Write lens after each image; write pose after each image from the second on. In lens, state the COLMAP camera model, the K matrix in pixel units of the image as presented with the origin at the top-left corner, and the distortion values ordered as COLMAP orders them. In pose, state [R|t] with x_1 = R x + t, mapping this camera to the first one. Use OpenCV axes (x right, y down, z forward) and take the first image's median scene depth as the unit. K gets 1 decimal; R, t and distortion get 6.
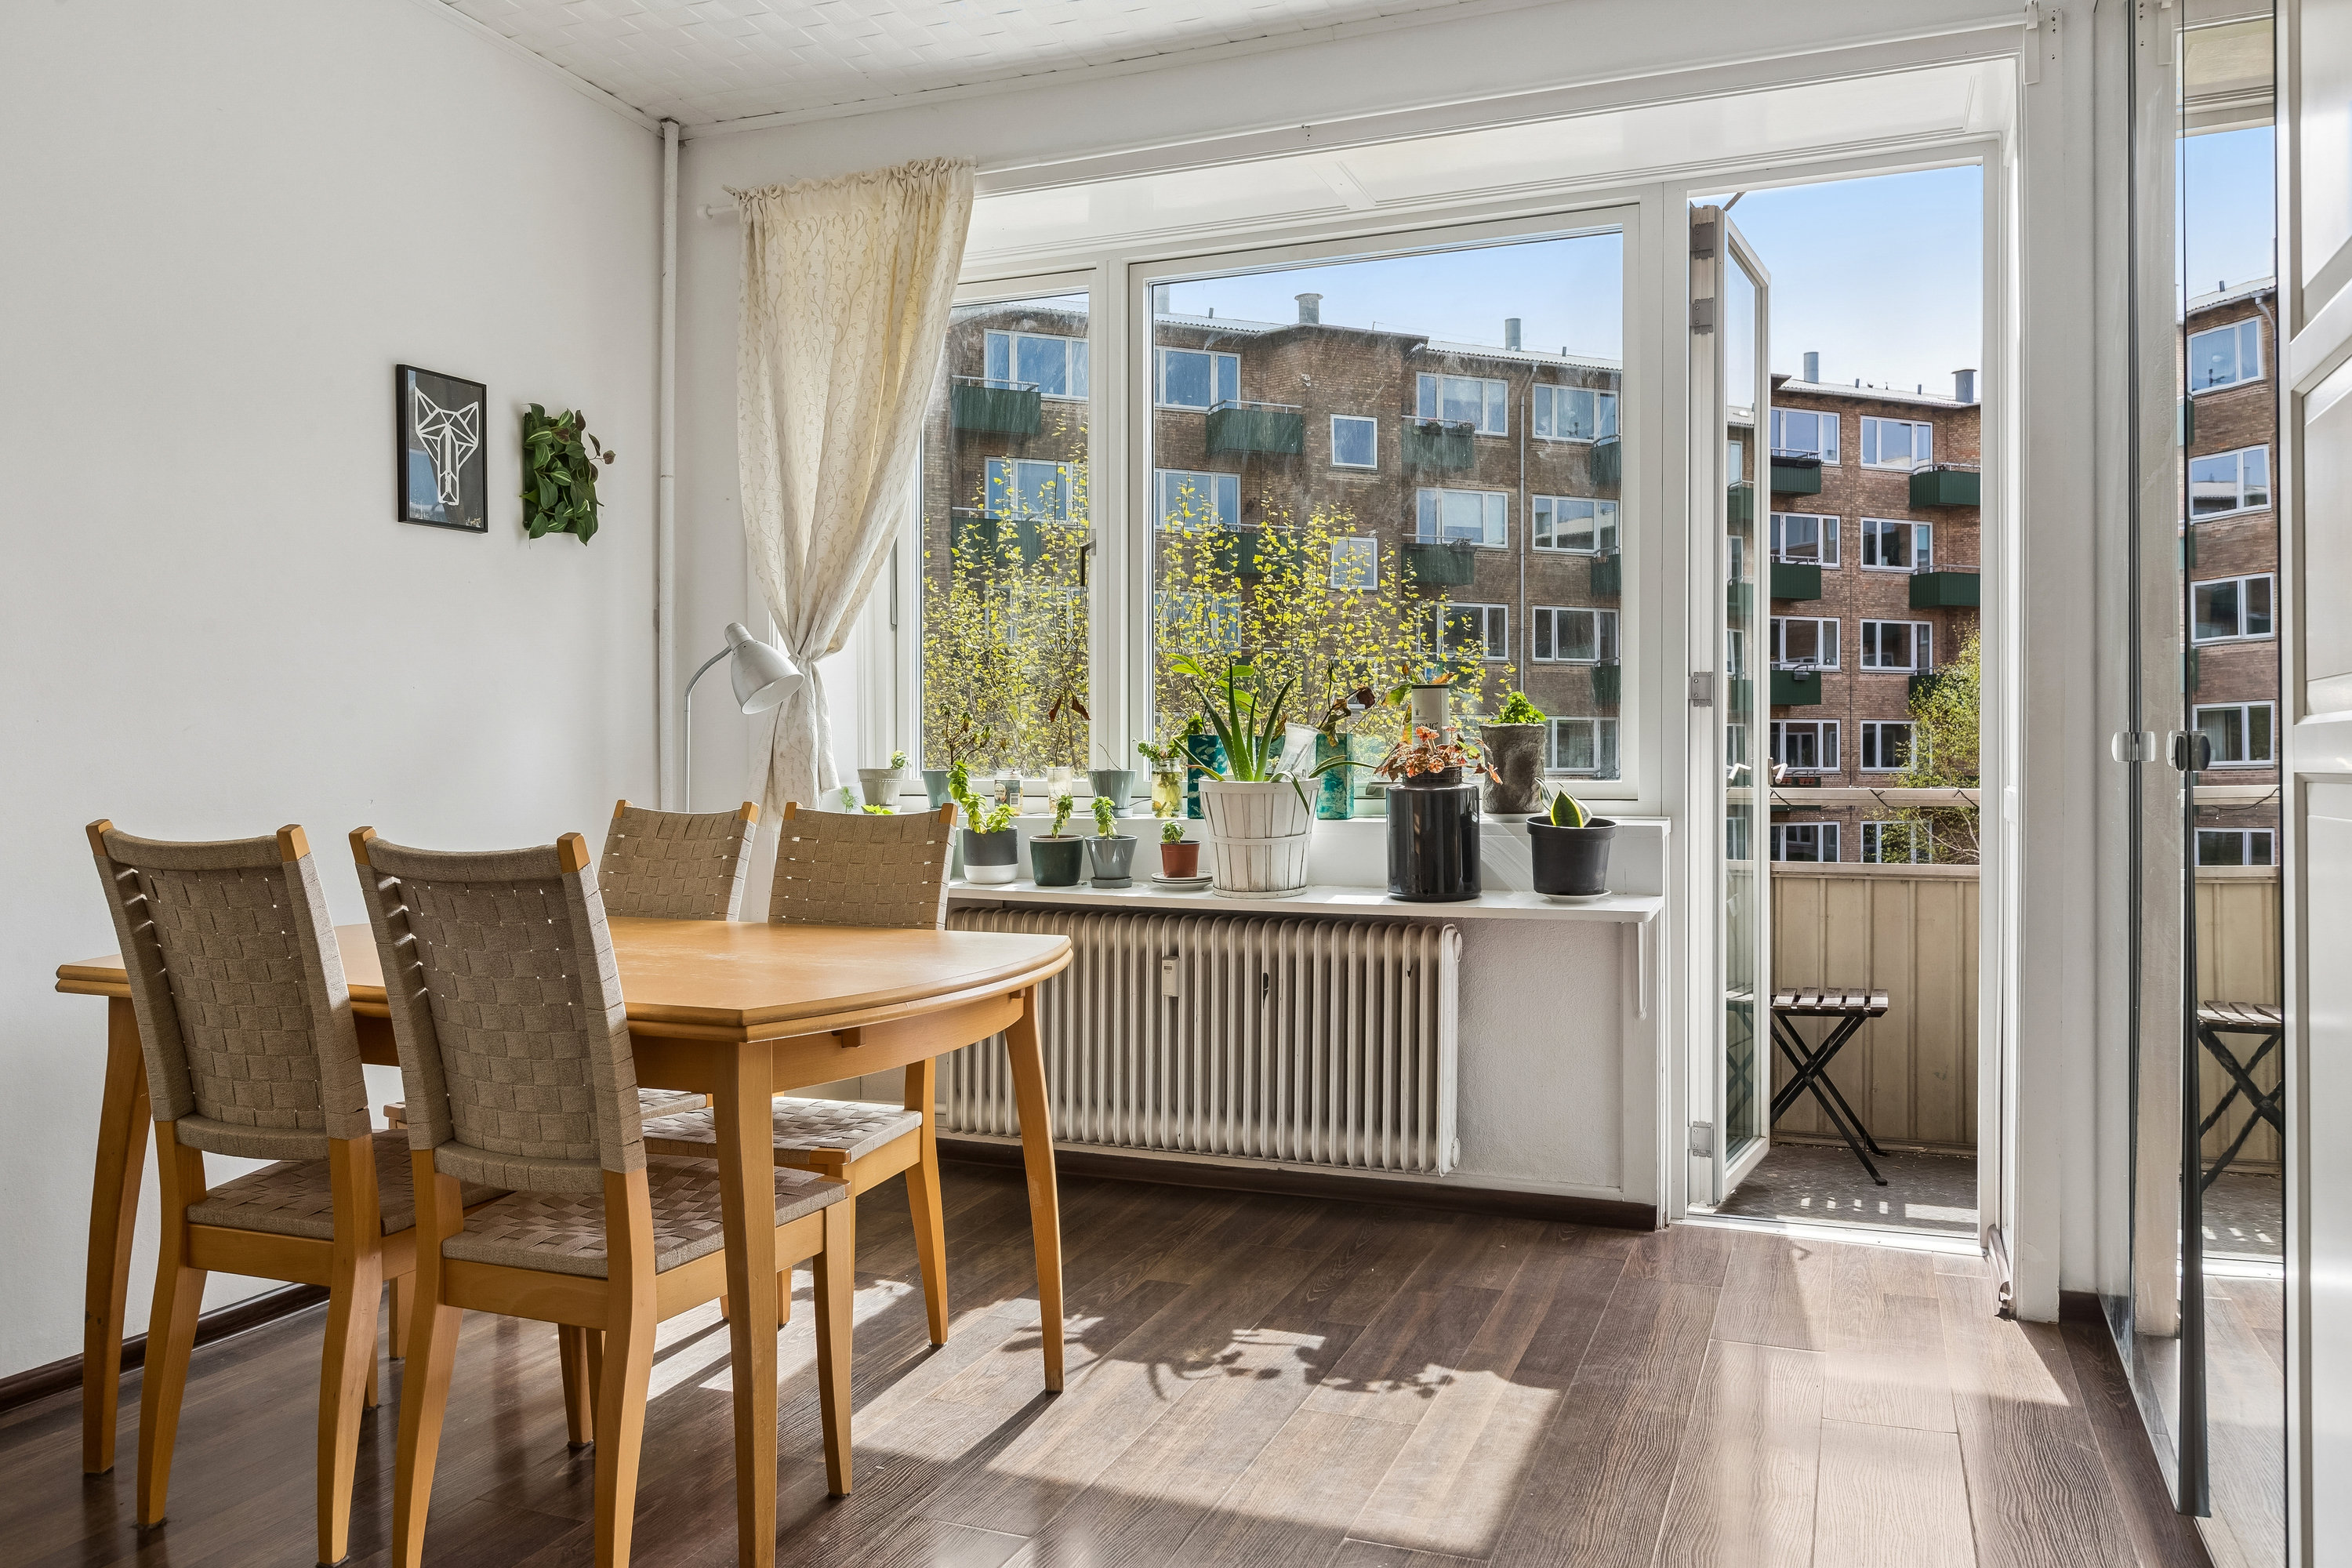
lens RADIAL K [[1725.4, 0, 1183.6], [0, 1725.4, 769.2], [0, 0, 1]] dist [0.004954, 0.006631]
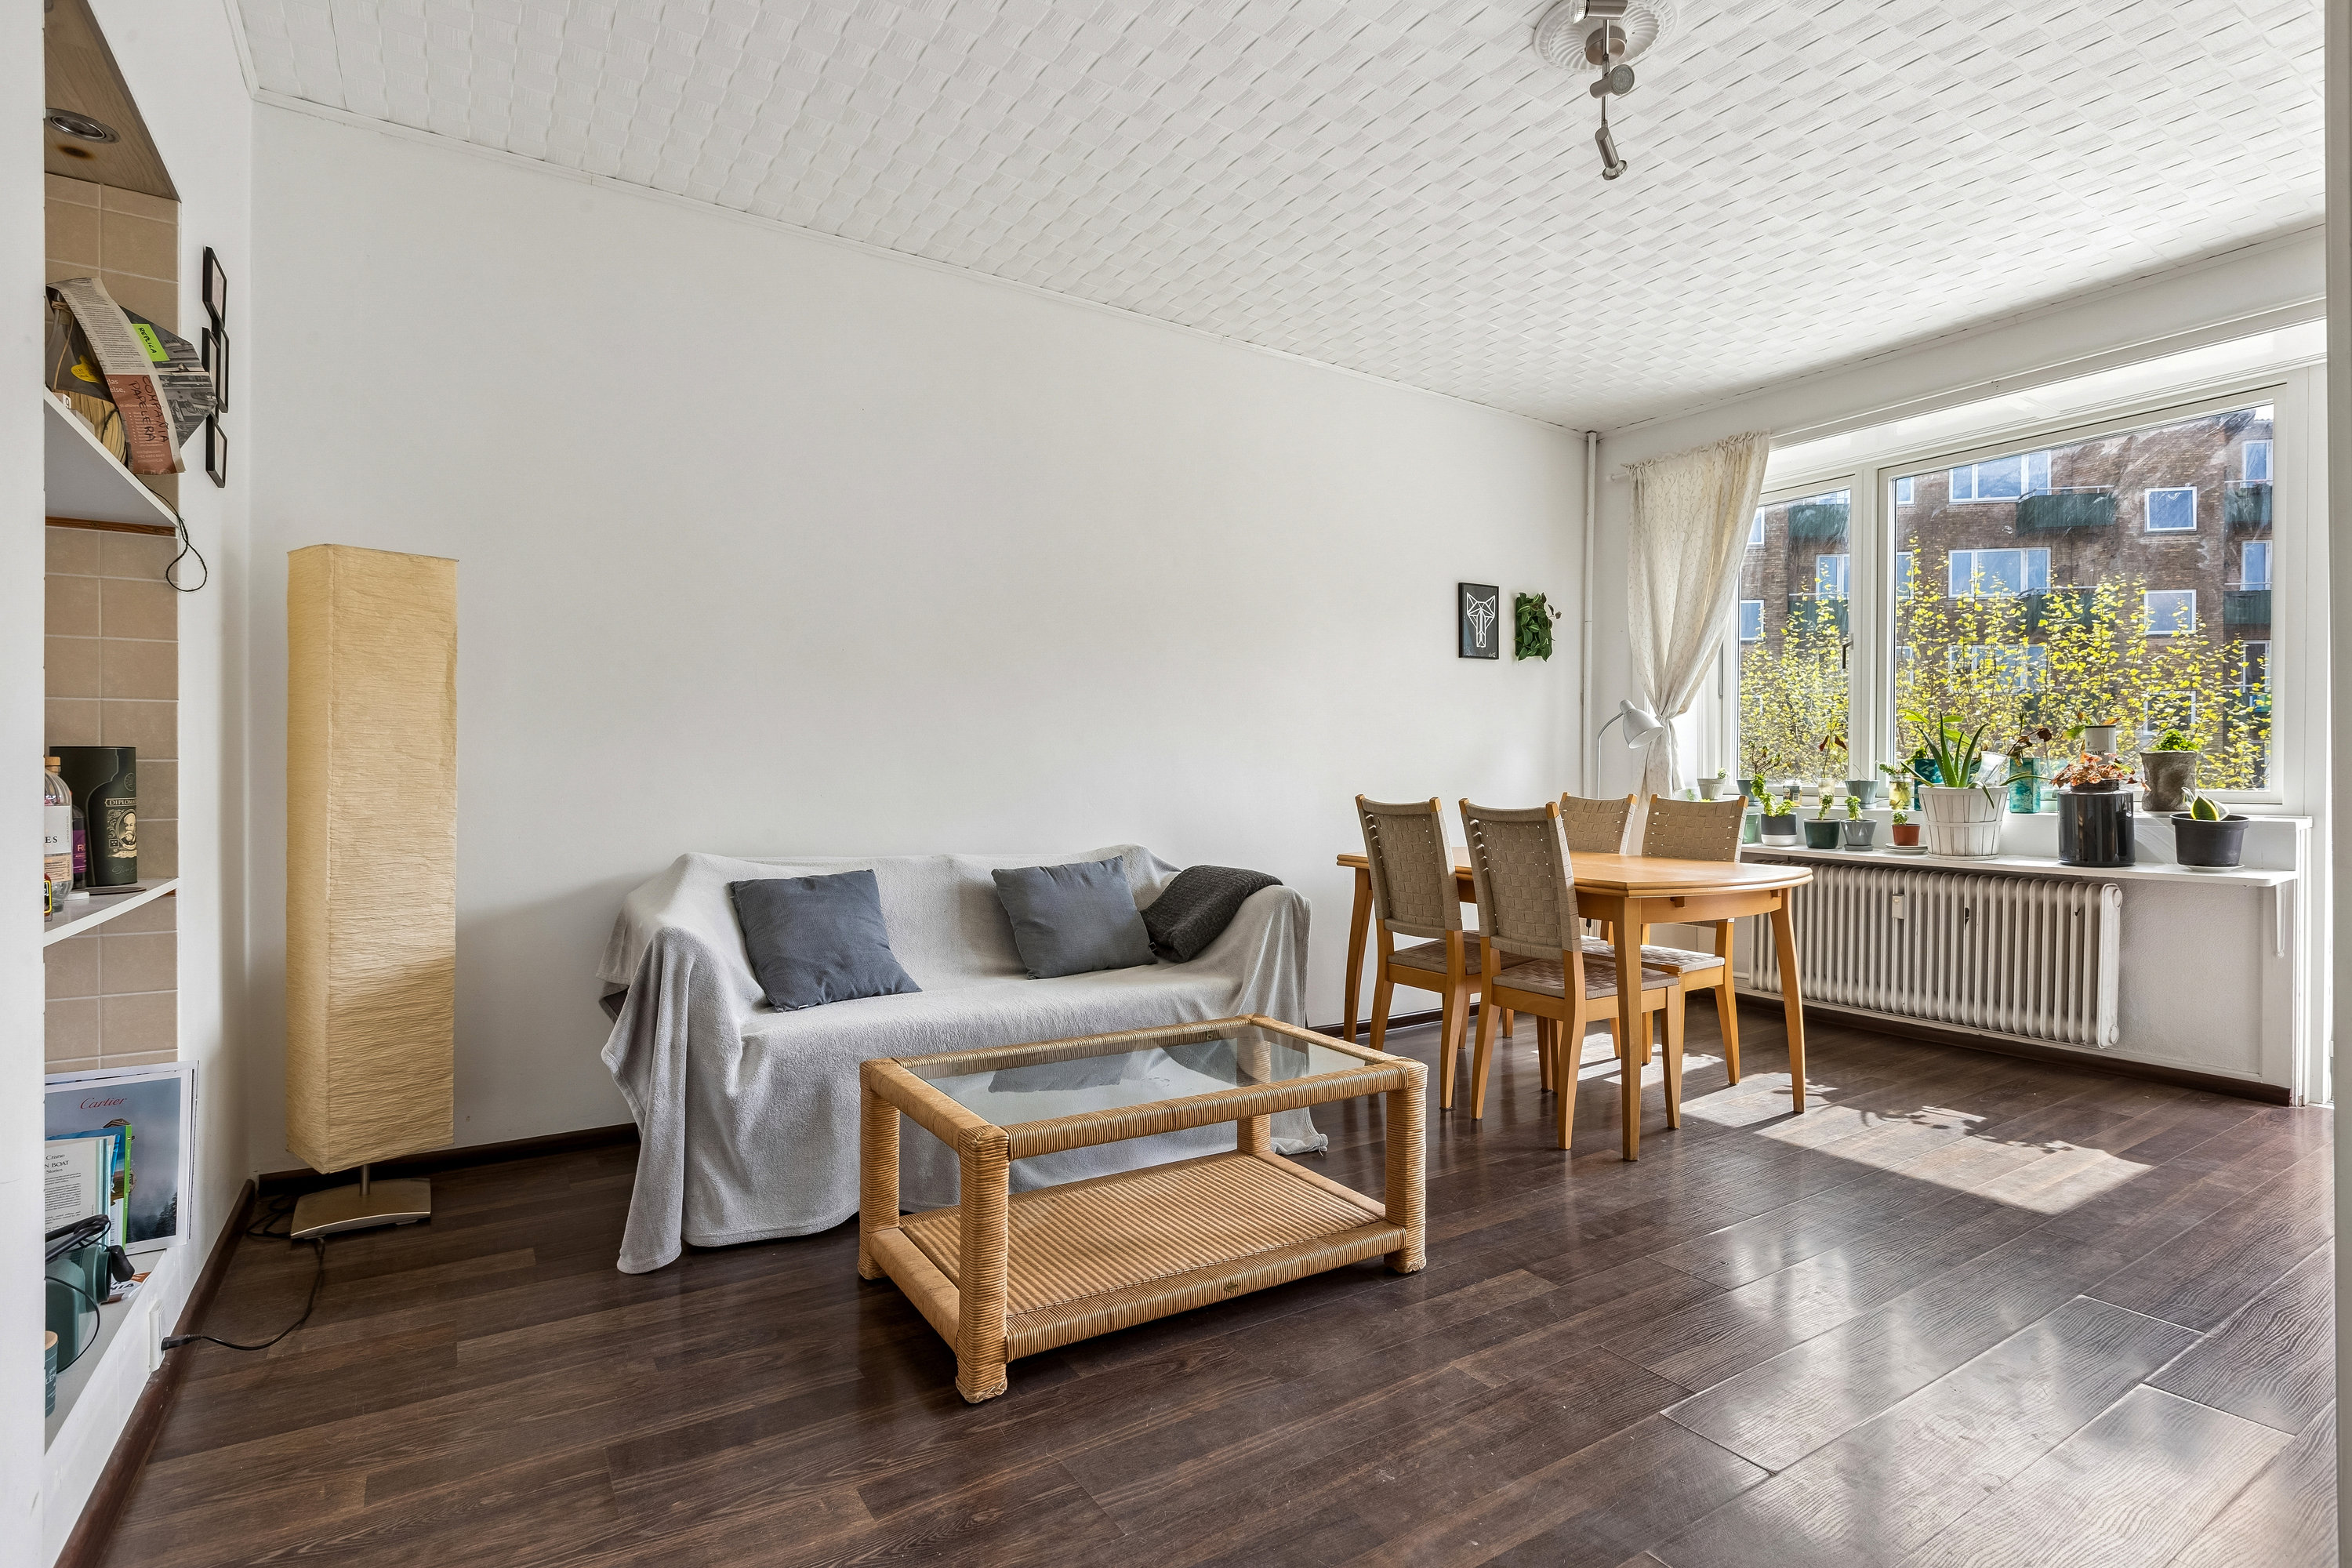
lens RADIAL K [[1144.4, 0, 1182.6], [0, 1144.4, 776.9], [0, 0, 1]] dist [-0.004386, -0.000199]
pose [[0.812017, 0.007008, -0.583592, 0.076012], [-0.009476, 0.999954, -0.001177, 0.005159], [0.583557, 0.006486, 0.812046, -0.292055]]
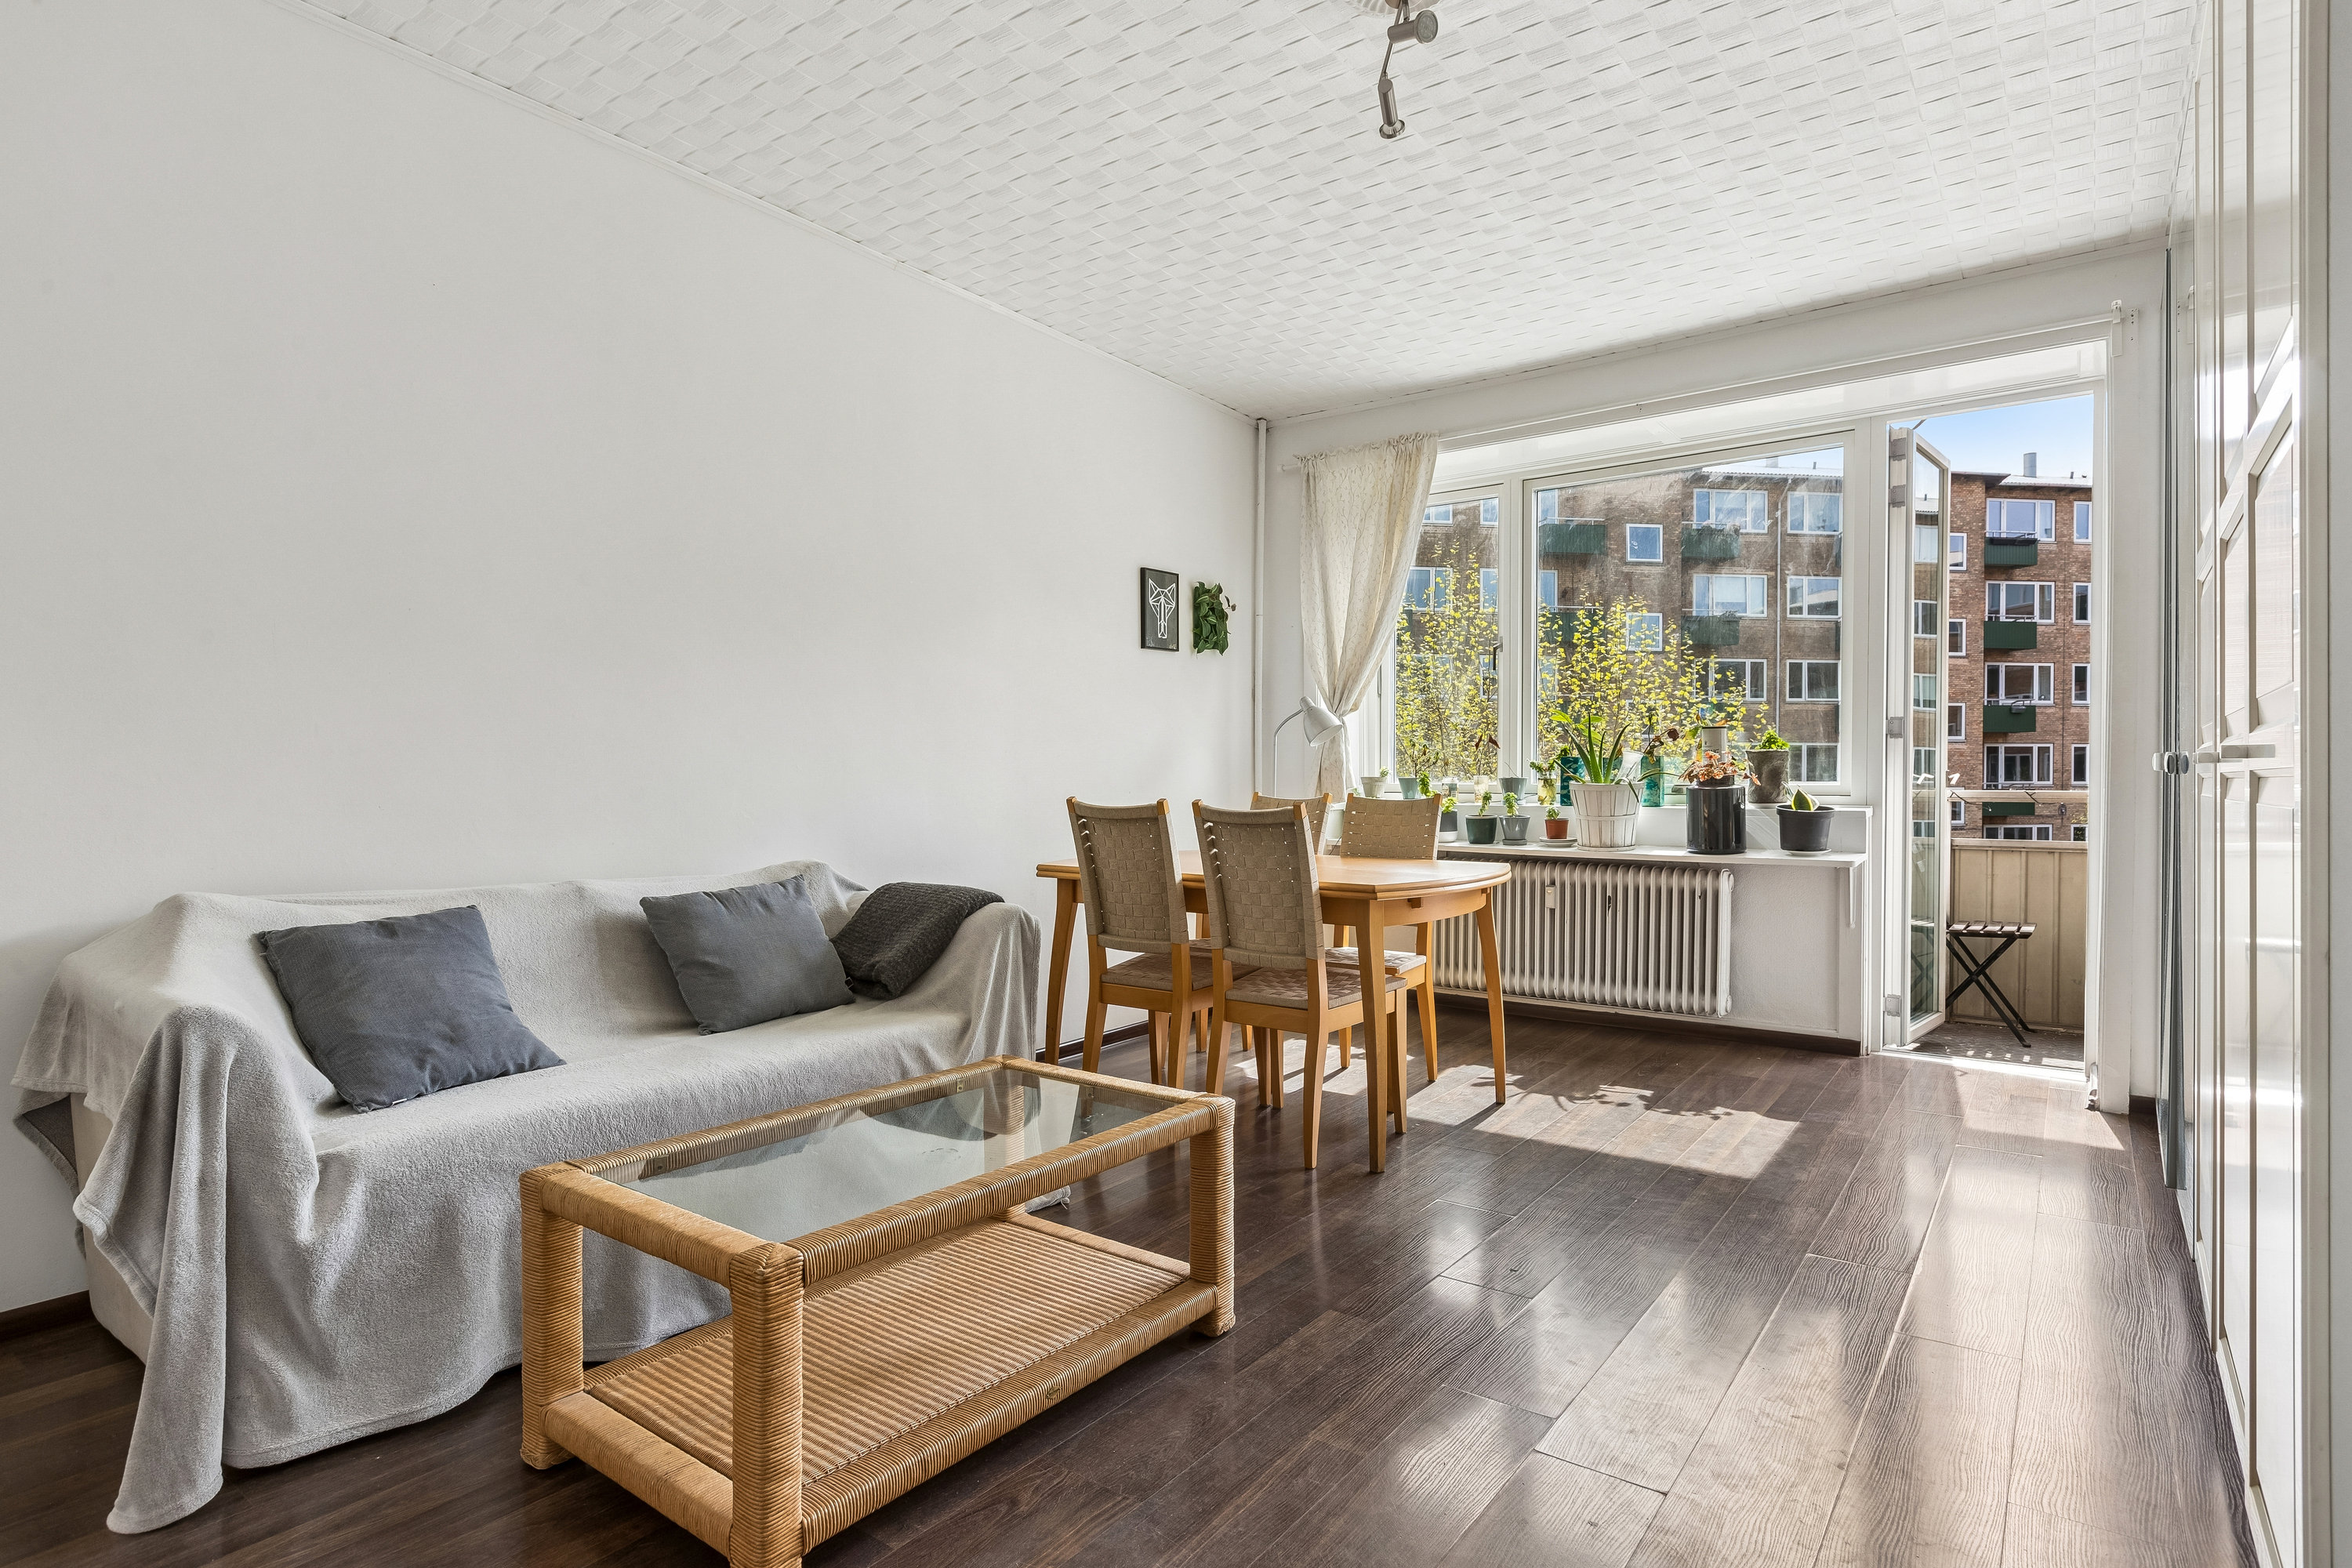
lens RADIAL K [[1211.7, 0, 1179.3], [0, 1211.7, 793.3], [0, 0, 1]] dist [0.001652, -0.003160]
pose [[0.965103, 0.004528, -0.261831, -0.051454], [-0.002142, 0.999954, 0.009398, 0.006114], [0.261861, -0.008509, 0.965068, -0.280798]]
